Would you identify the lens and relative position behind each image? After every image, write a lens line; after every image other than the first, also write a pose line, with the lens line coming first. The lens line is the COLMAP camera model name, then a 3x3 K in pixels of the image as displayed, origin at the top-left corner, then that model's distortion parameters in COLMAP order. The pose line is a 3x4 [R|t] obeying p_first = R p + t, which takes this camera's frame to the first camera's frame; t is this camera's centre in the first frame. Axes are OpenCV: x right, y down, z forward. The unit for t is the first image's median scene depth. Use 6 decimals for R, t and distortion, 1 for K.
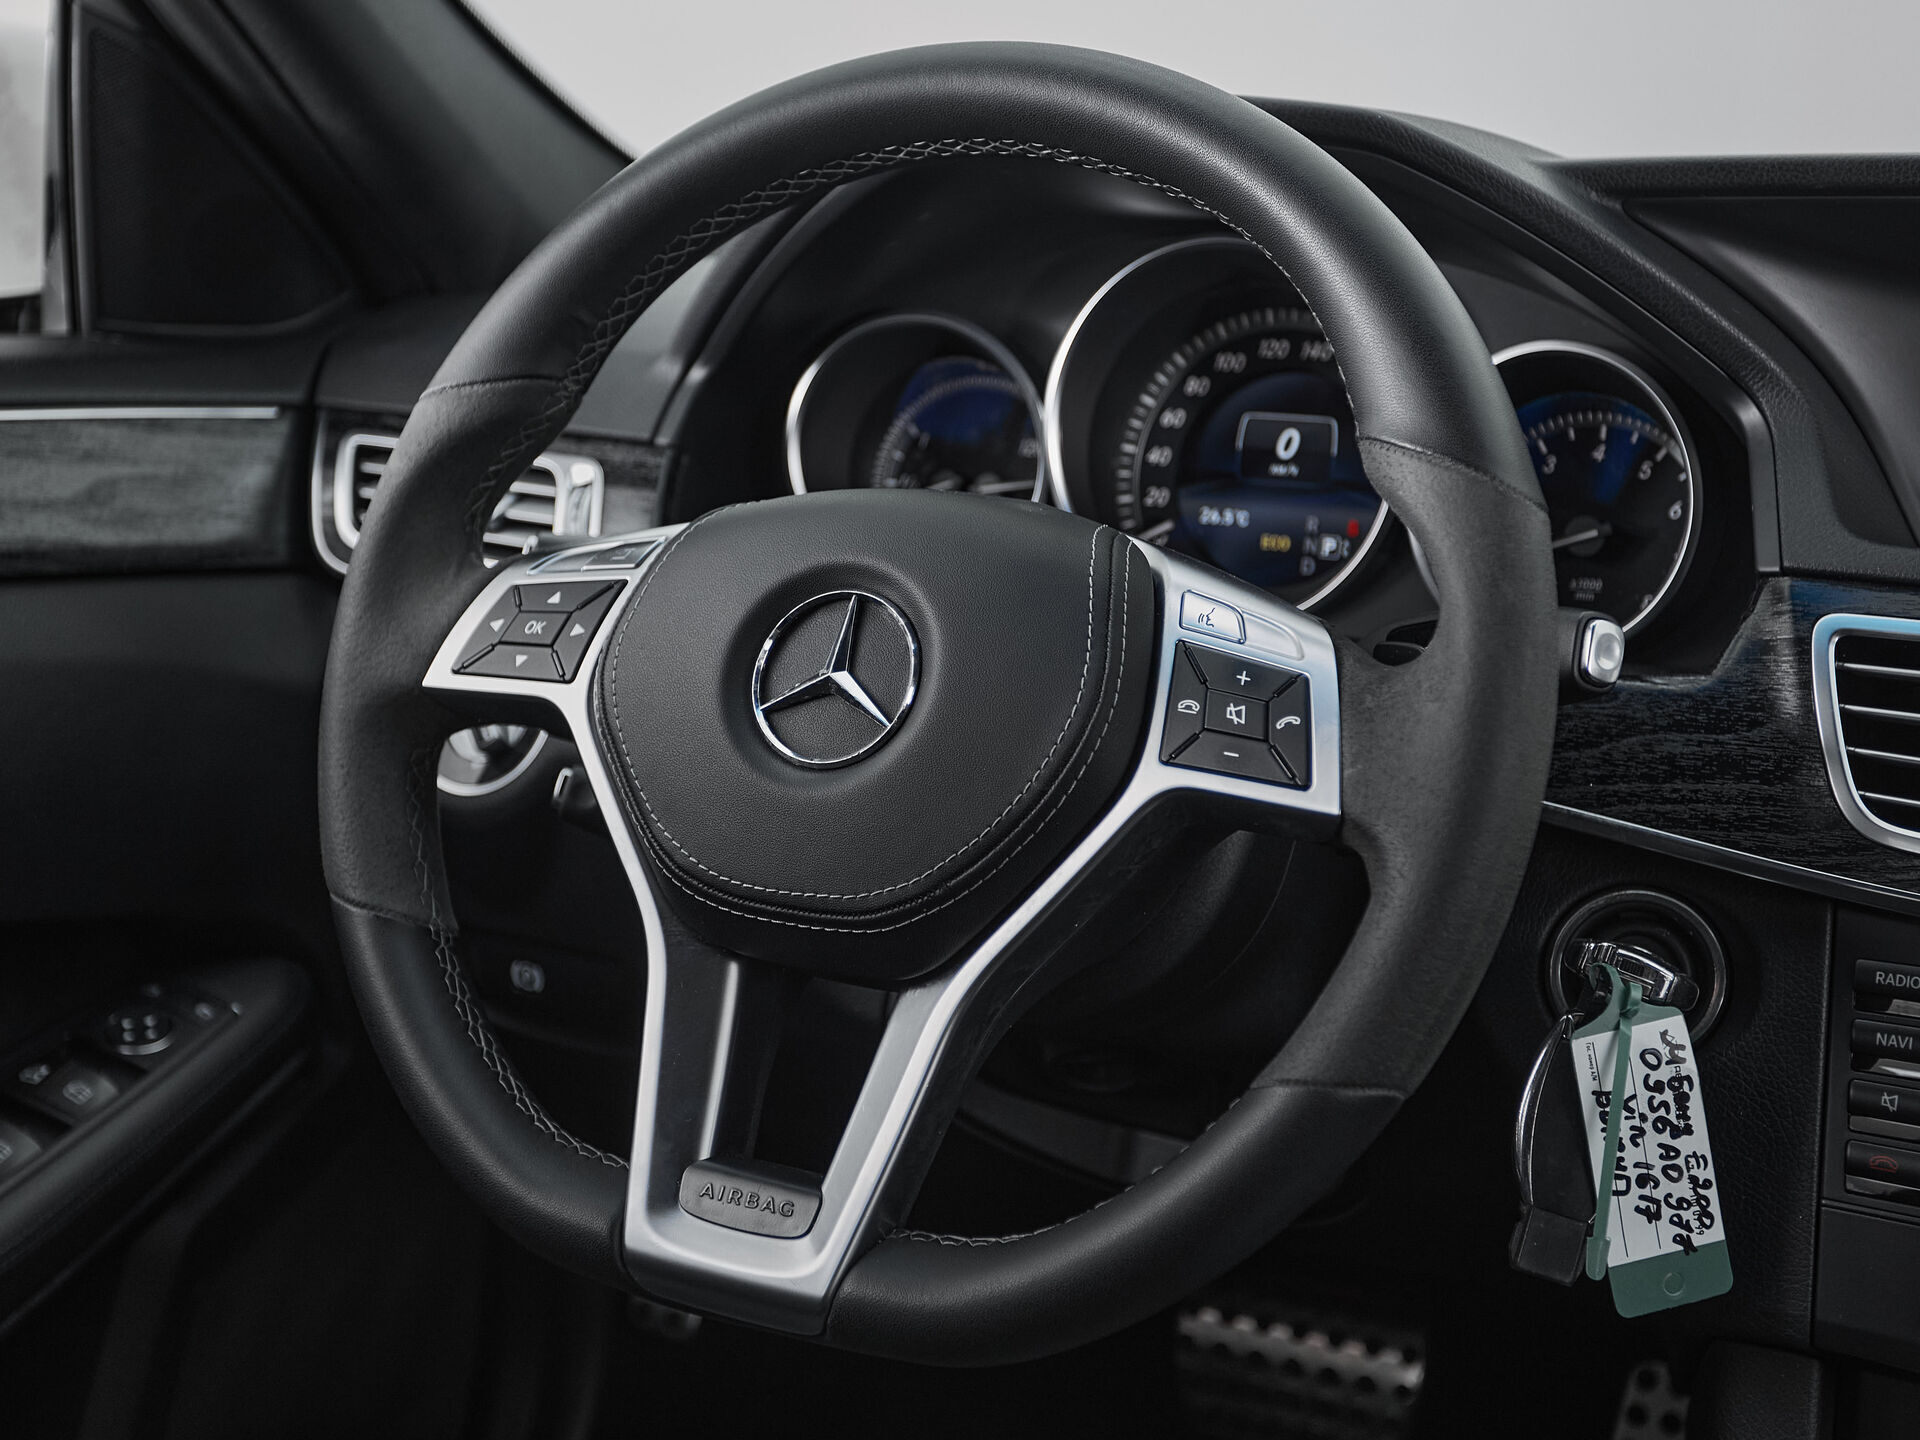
lens RADIAL K [[2917.4, 0, 805.8], [0, 2917.4, 656.9], [0, 0, 1]] dist [0.034343, 0.000000]
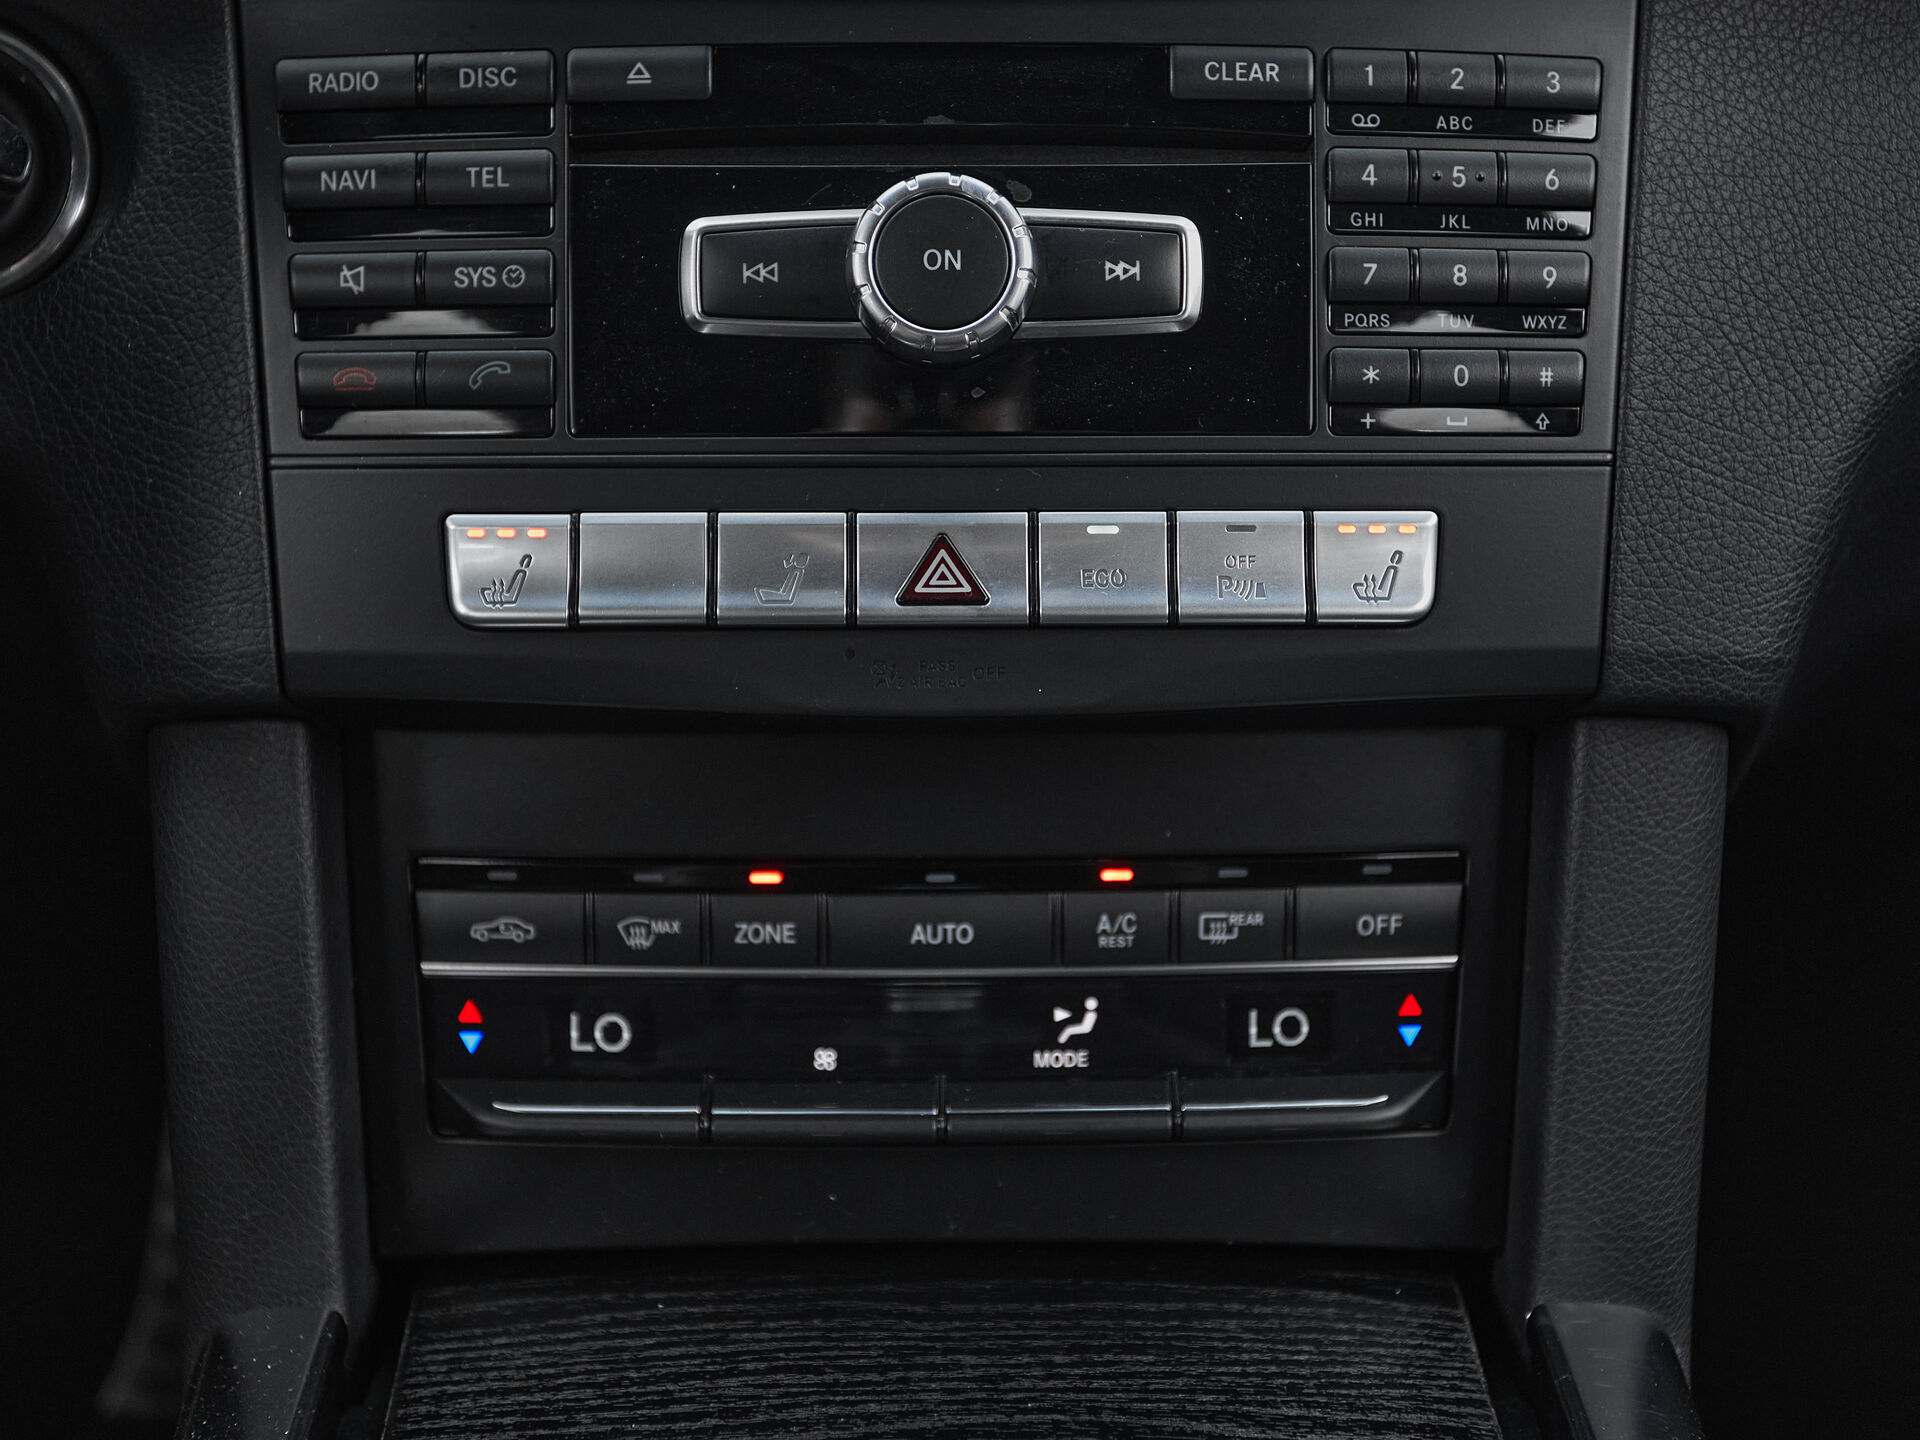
lens RADIAL K [[2917.4, 0, 955.3], [0, 2917.4, 626.2], [0, 0, 1]] dist [0.034343, 0.000000]
pose [[0.865419, -0.153378, 0.476996, 0.167305], [0.099425, 0.985632, 0.136541, 0.144522], [-0.491085, -0.070740, 0.868235, 0.383456]]
